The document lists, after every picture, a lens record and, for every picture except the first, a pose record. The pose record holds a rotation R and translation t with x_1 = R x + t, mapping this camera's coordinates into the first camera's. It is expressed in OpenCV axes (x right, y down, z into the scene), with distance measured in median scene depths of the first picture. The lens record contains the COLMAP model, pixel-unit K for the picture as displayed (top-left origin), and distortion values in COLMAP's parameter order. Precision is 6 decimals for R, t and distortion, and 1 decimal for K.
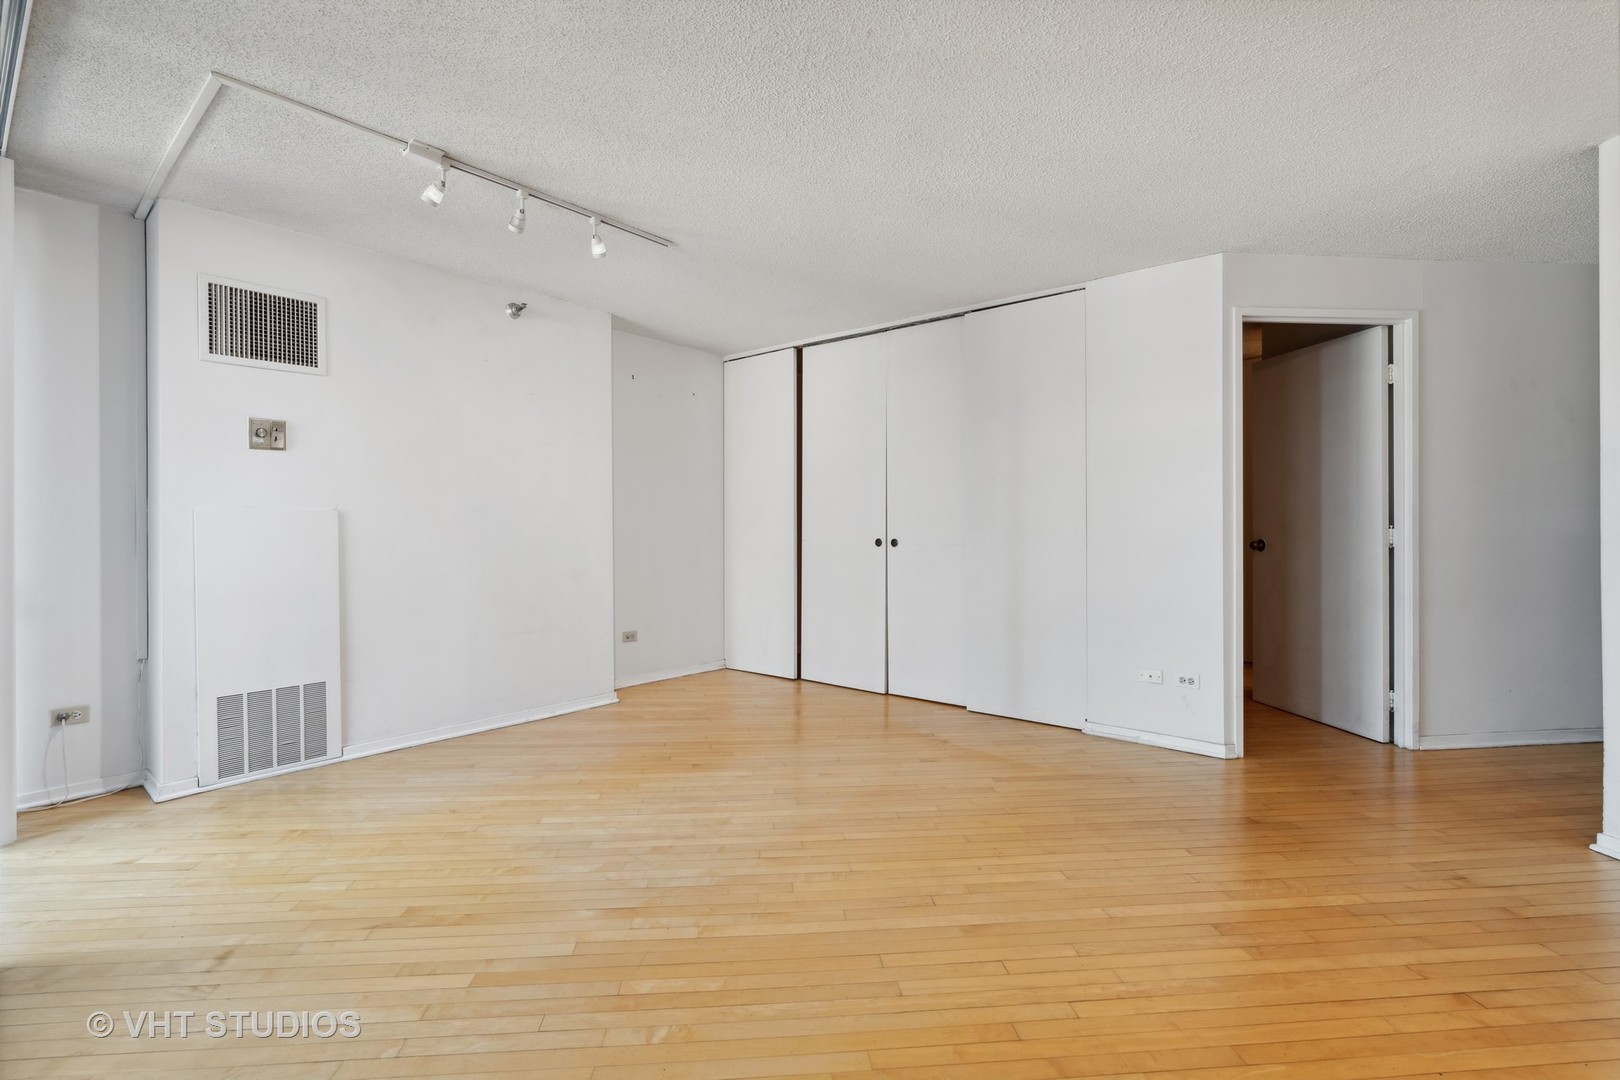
lens RADIAL K [[734.0, 0, 817.5], [0, 734.0, 532.7], [0, 0, 1]] dist [-0.006025, 0.001982]
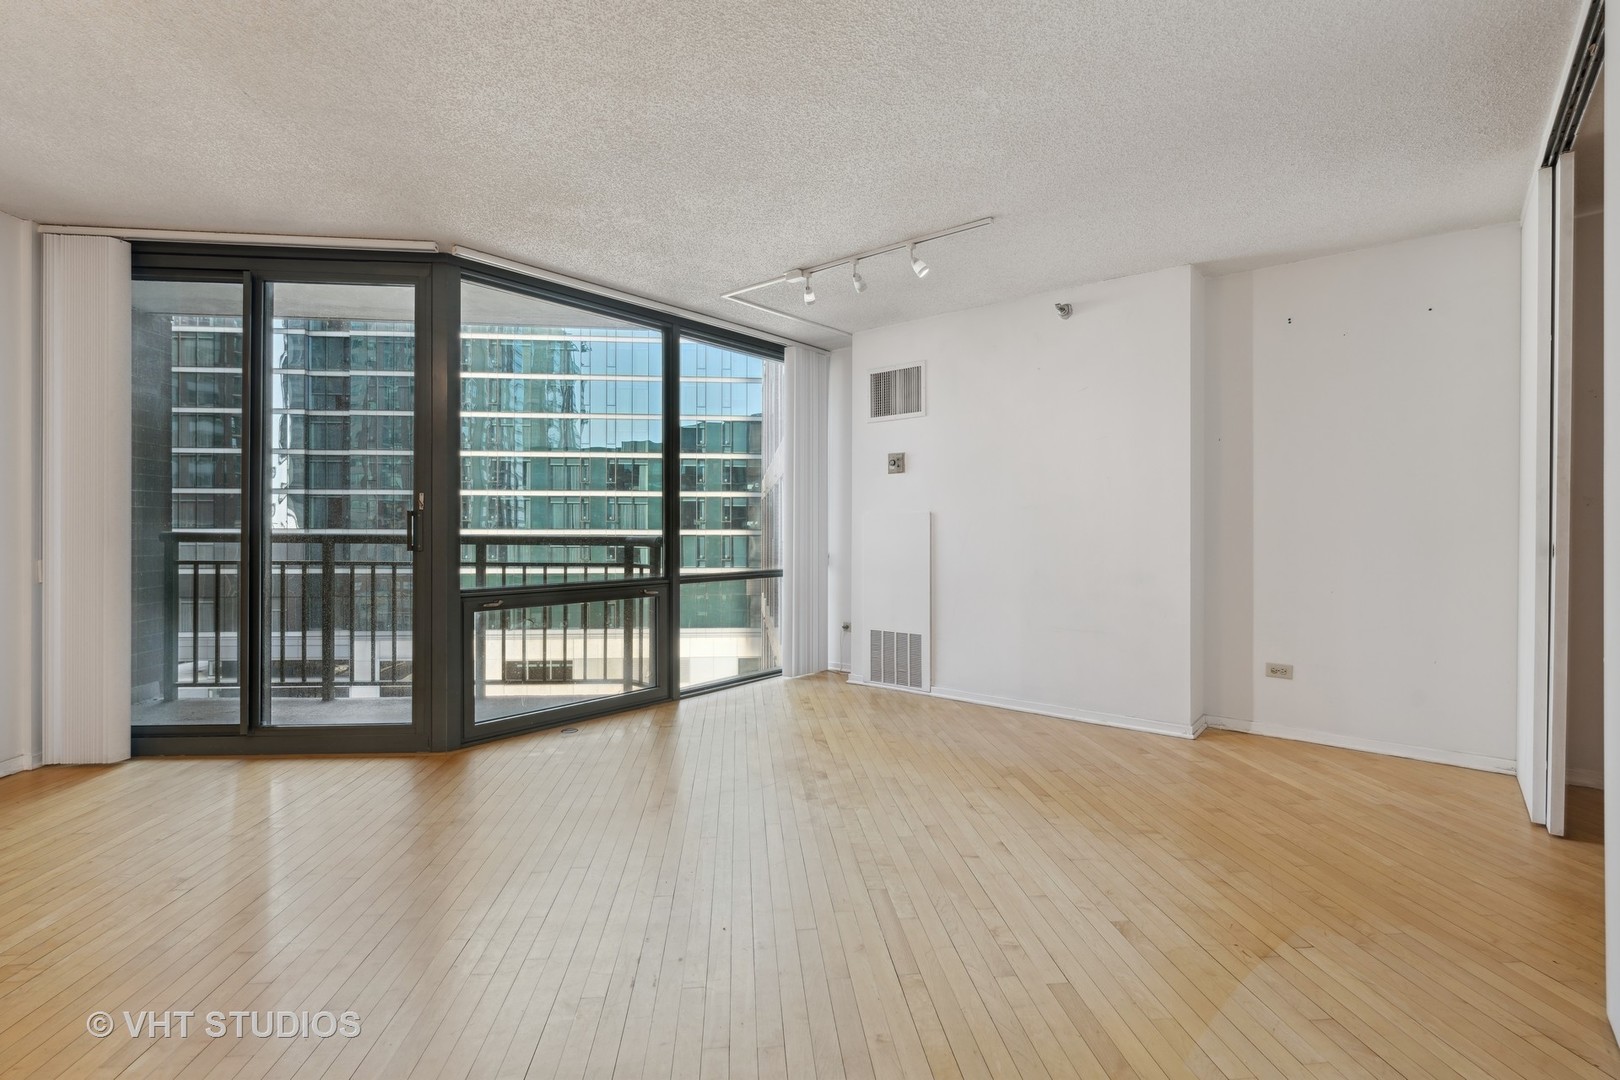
lens RADIAL K [[734.0, 0, 785.4], [0, 734.0, 530.5], [0, 0, 1]] dist [-0.006025, 0.001982]
pose [[-0.010370, 0.002741, -0.999942, 0.766614], [-0.011618, 0.999928, 0.002861, 0.003417], [0.999879, 0.011647, -0.010338, 0.786425]]
